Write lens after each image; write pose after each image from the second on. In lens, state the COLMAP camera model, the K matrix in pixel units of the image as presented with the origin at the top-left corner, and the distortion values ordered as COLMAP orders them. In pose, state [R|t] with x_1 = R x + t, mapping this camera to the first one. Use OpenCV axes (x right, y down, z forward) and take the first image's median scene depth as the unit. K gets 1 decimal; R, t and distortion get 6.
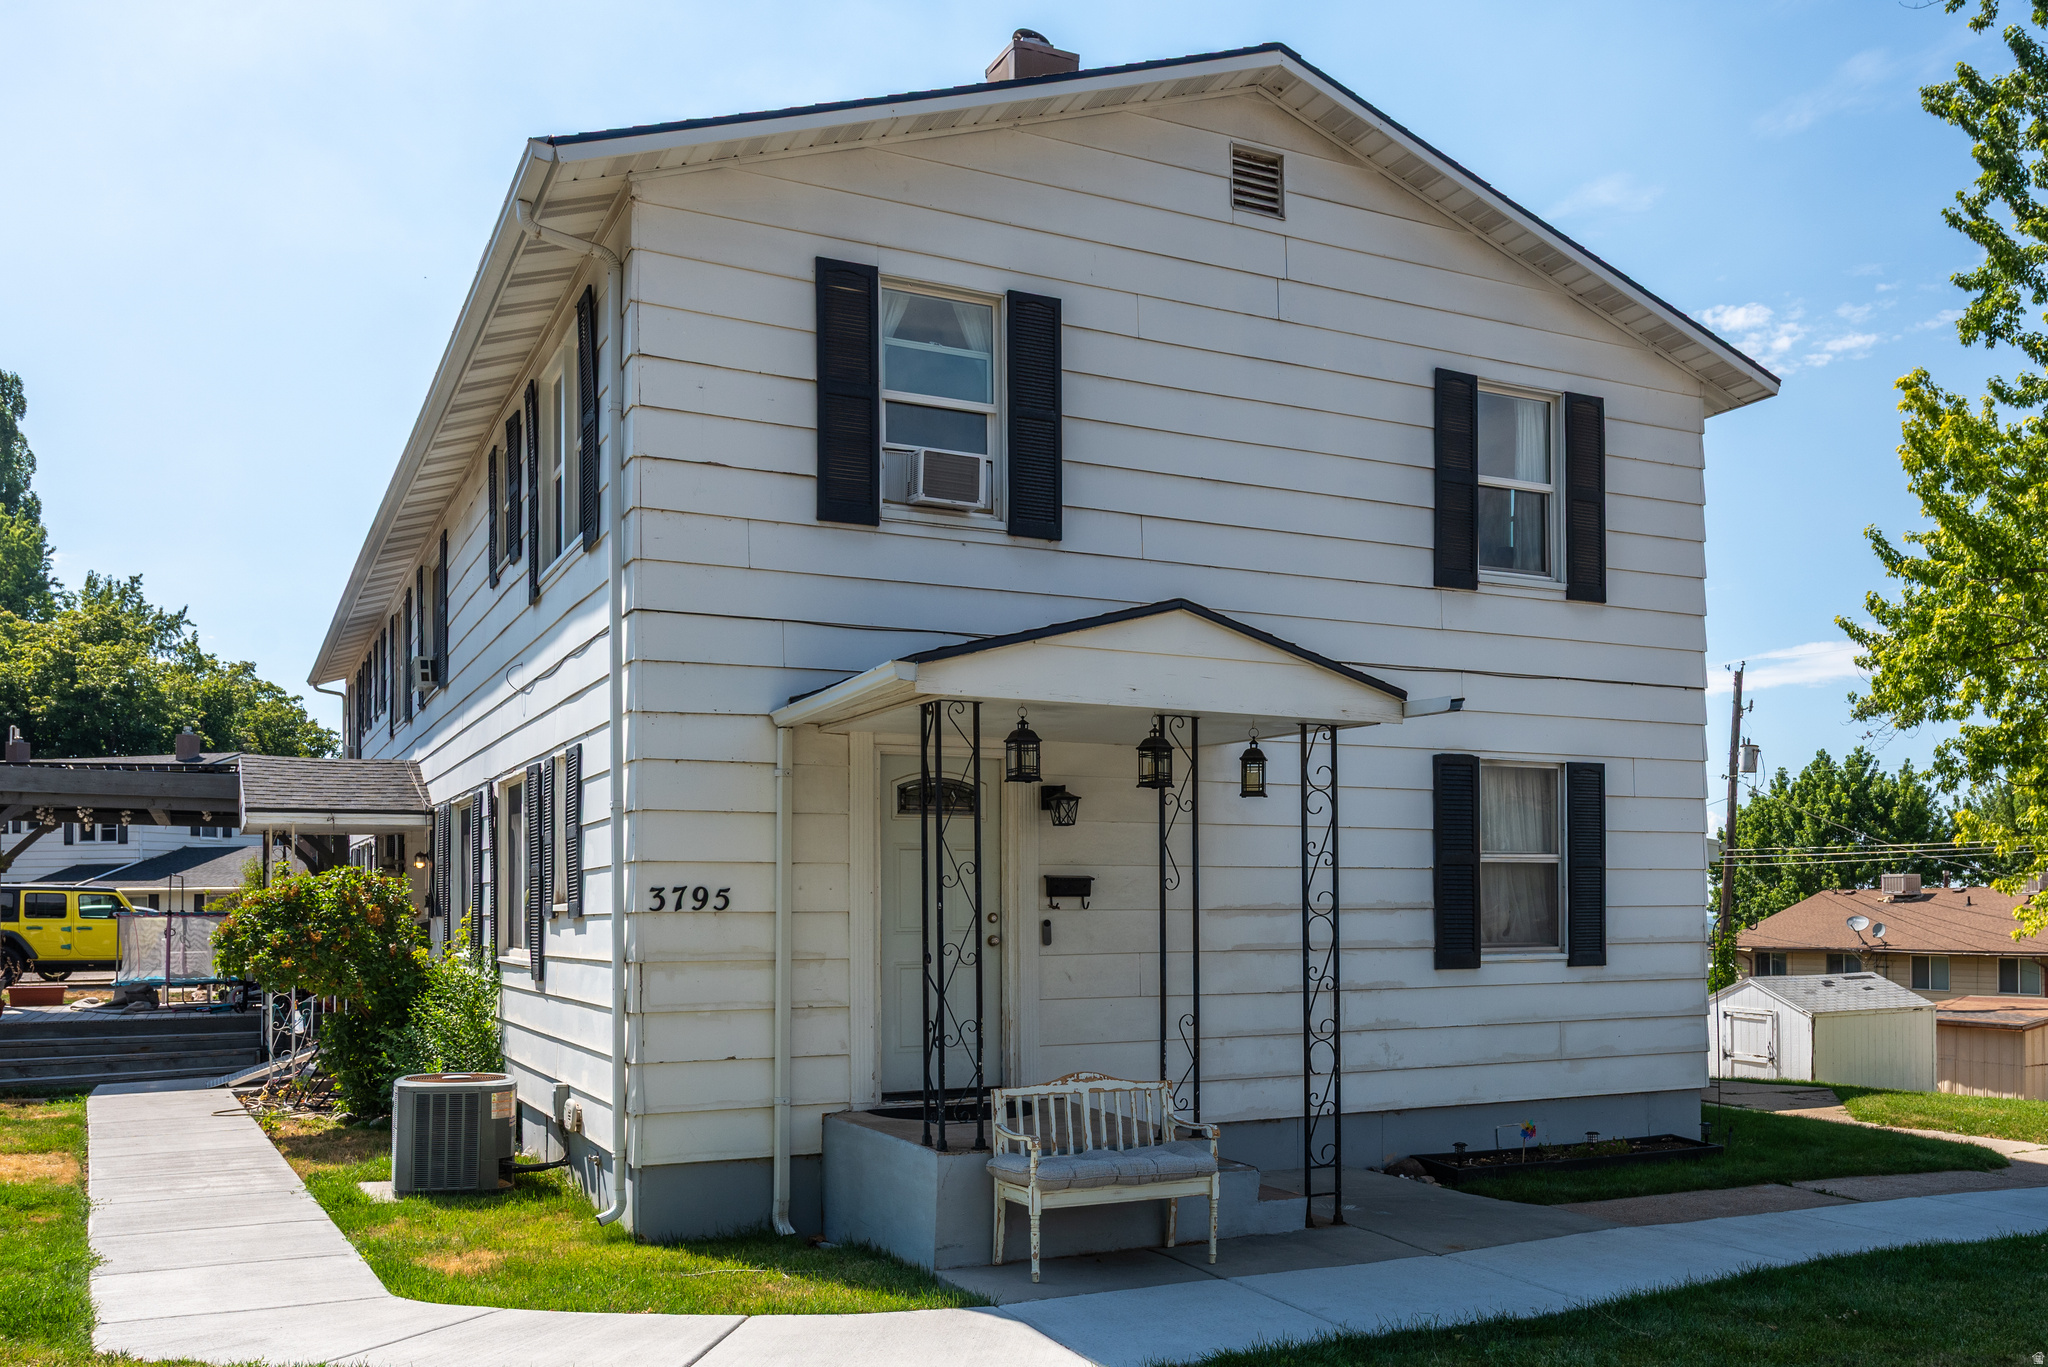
lens RADIAL K [[1252.3, 0, 1022.8], [0, 1252.3, 682.6], [0, 0, 1]] dist [0.003220, 0.003492]
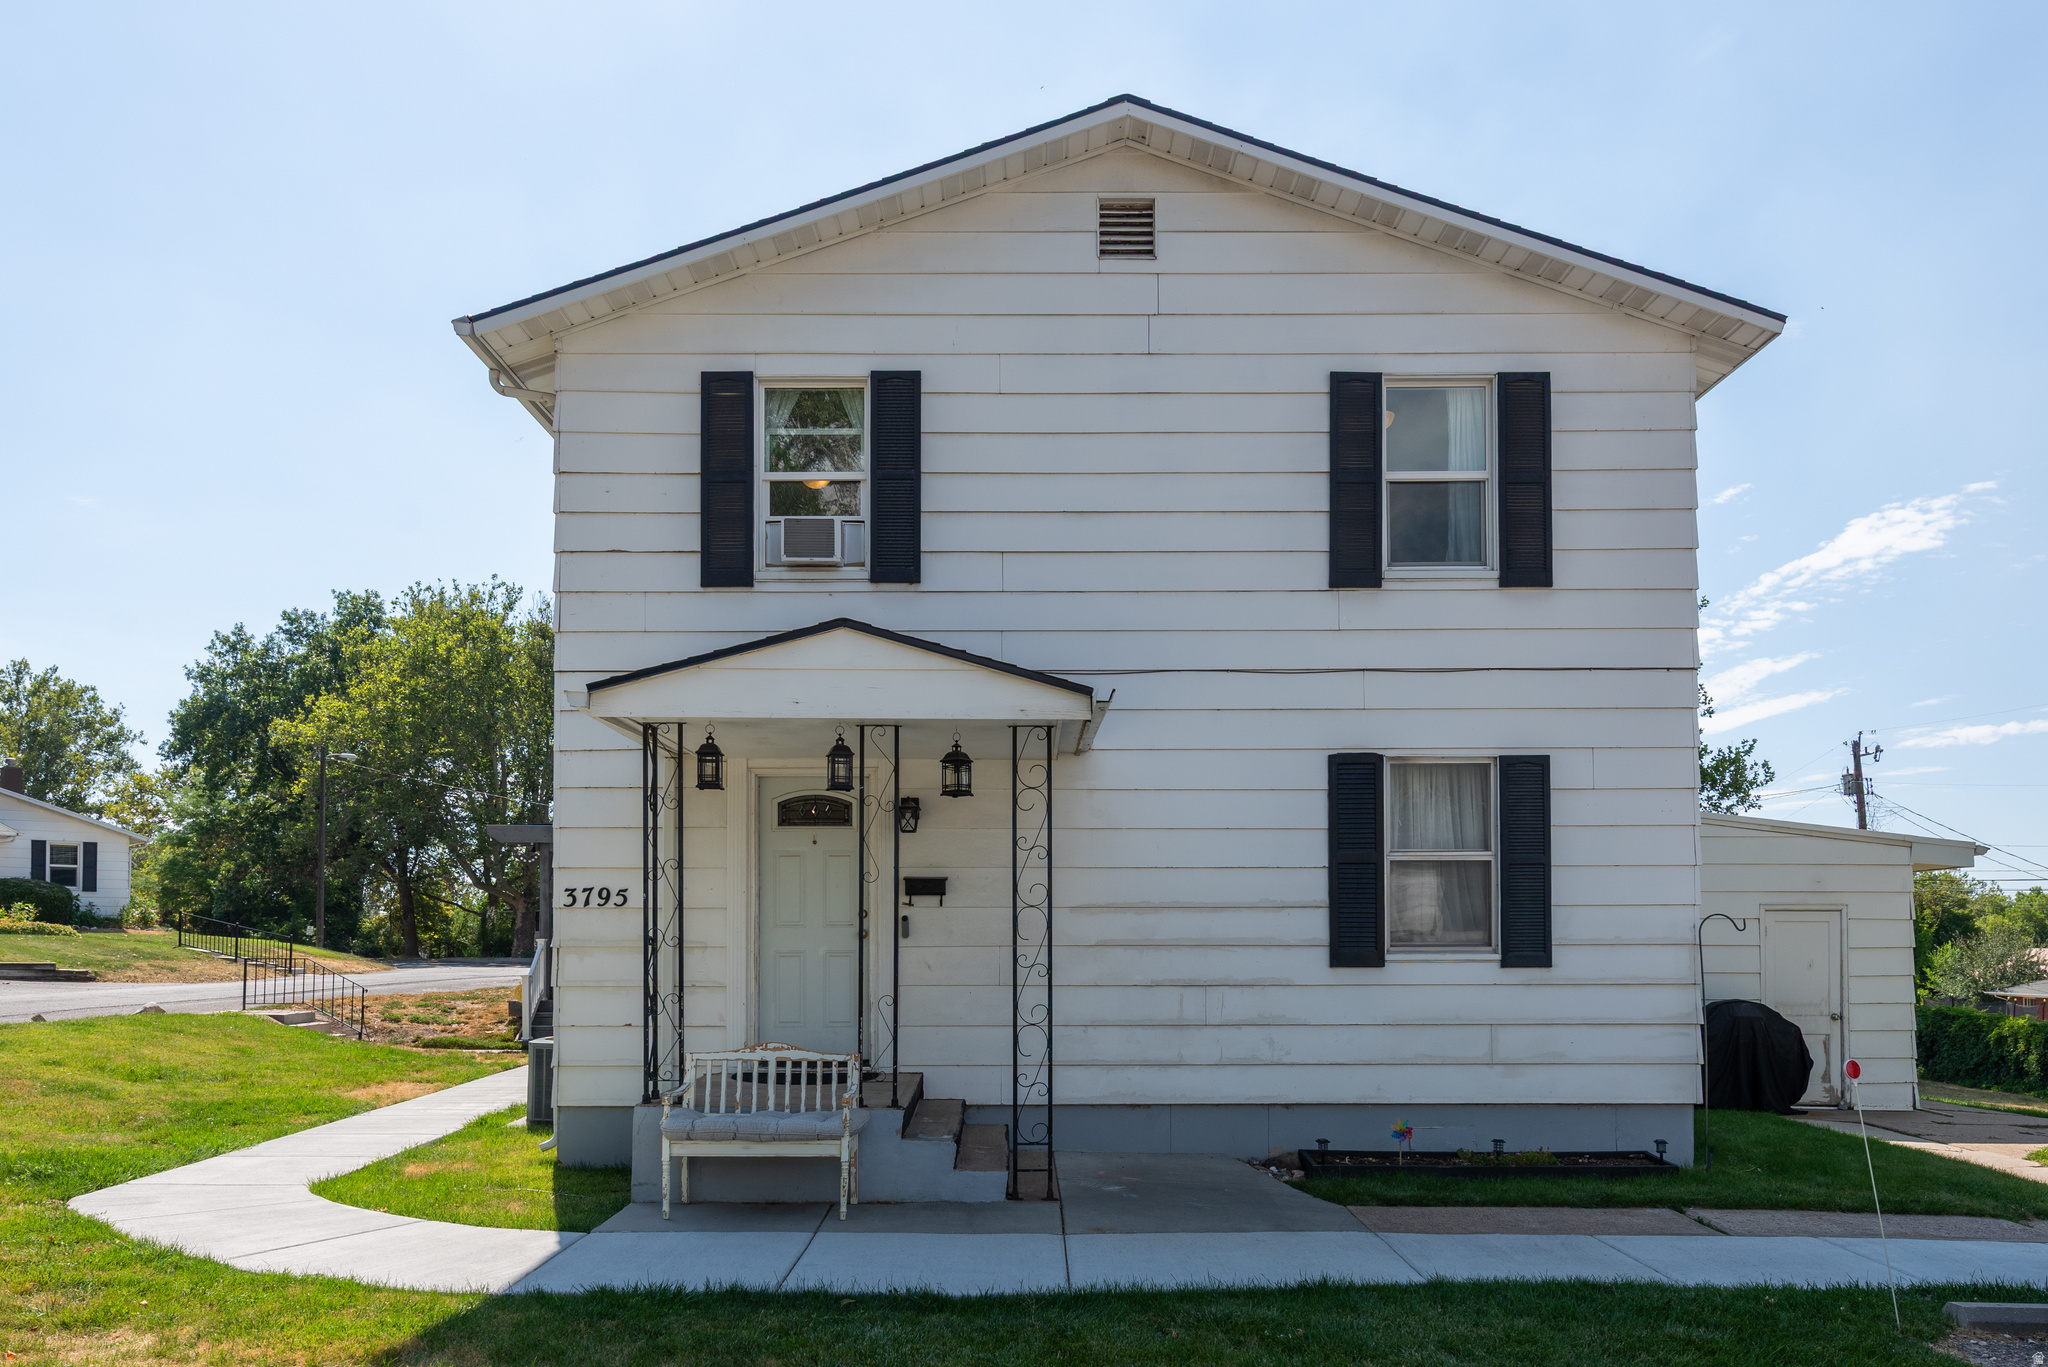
lens RADIAL K [[1057.8, 0, 1020.3], [0, 1057.8, 738.9], [0, 0, 1]] dist [0.003951, 0.000288]
pose [[0.936167, -0.059817, -0.346429, 0.424686], [0.060201, 0.998140, -0.009663, 0.041527], [0.346363, -0.011809, 0.938026, 0.126639]]
